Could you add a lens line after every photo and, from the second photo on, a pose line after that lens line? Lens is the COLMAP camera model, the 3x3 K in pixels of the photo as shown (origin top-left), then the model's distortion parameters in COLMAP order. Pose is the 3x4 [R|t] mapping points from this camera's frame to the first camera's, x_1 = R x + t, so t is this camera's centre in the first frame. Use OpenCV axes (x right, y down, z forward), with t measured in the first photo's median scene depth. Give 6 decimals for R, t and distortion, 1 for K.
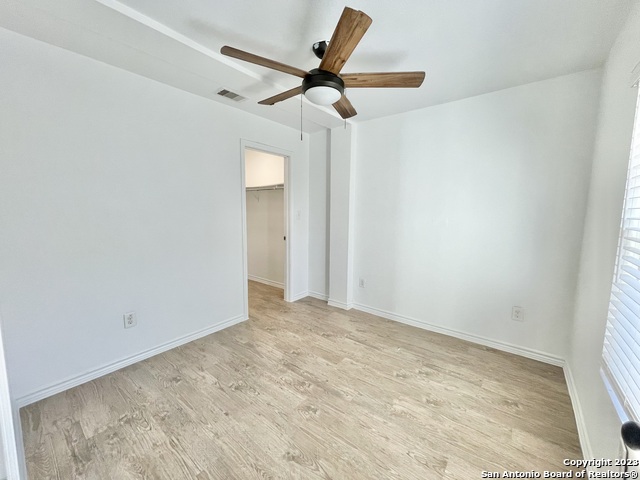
lens RADIAL K [[258.6, 0, 319.4], [0, 258.6, 238.6], [0, 0, 1]] dist [0.002041, 0.000305]
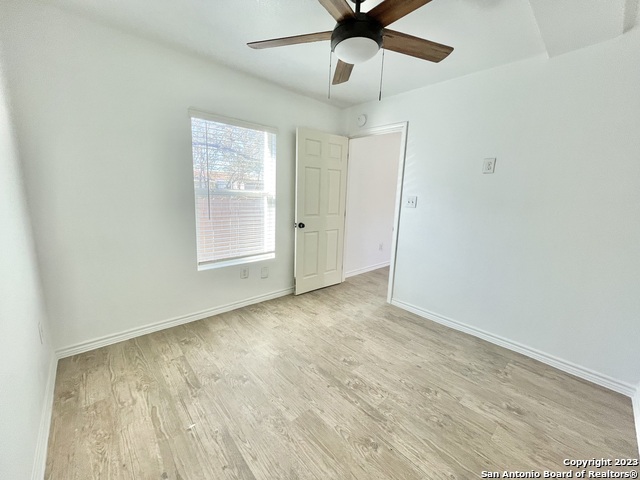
lens RADIAL K [[258.6, 0, 319.5], [0, 258.6, 239.4], [0, 0, 1]] dist [0.002041, 0.000305]
pose [[-0.985847, -0.072525, 0.151146, -0.037739], [-0.026131, 0.957039, 0.288779, -0.183306], [-0.165596, 0.280742, -0.945390, 1.717313]]
